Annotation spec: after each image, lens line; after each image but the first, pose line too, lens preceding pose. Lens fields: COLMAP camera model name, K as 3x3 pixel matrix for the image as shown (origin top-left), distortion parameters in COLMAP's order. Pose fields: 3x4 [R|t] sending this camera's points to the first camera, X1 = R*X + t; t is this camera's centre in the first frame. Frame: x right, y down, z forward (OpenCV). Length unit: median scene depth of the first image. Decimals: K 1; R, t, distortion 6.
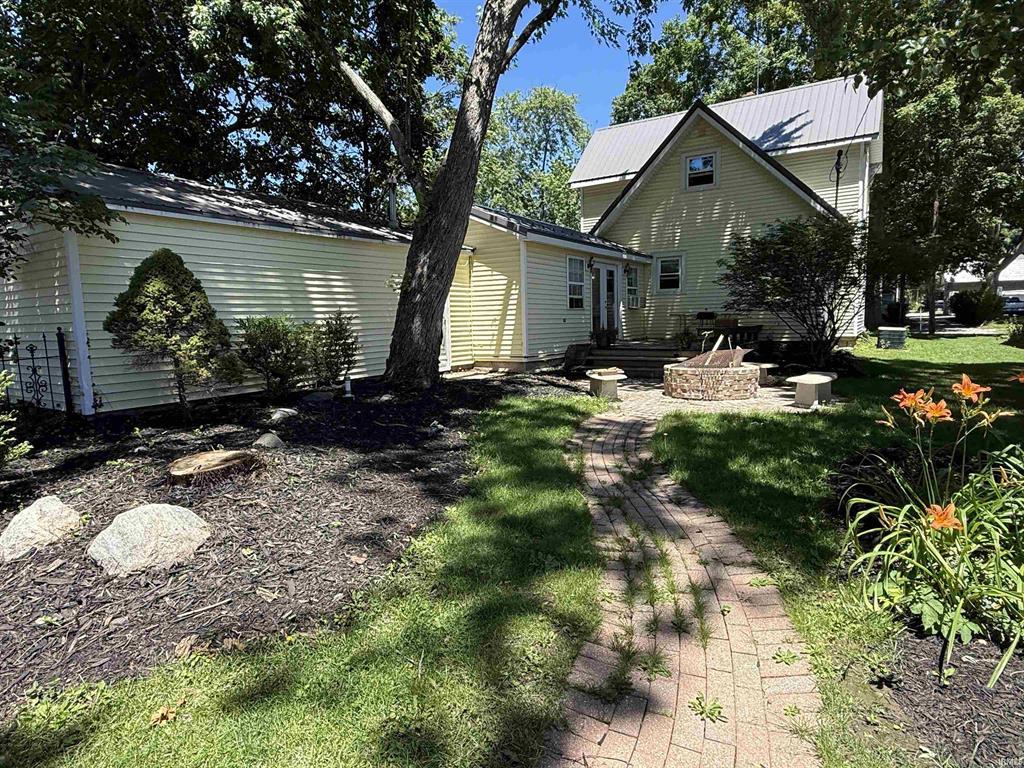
lens RADIAL K [[602.7, 0, 507.9], [0, 602.7, 385.8], [0, 0, 1]] dist [-0.002628, -0.000665]
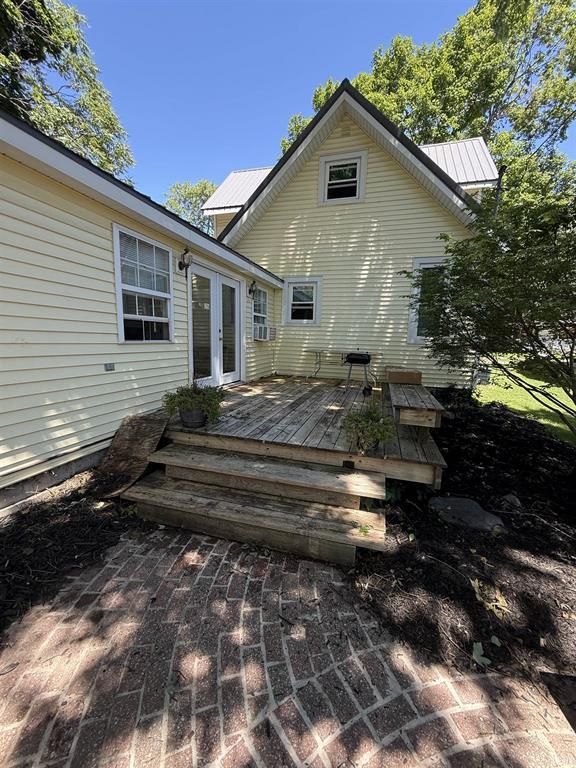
lens RADIAL K [[306.7, 0, 287.1], [0, 306.7, 386.8], [0, 0, 1]] dist [-0.004256, -0.000408]
pose [[0.961398, 0.004238, 0.275130, 0.131258], [-0.016853, 0.998911, 0.043506, -0.086871], [-0.274646, -0.046463, 0.960422, 0.602231]]
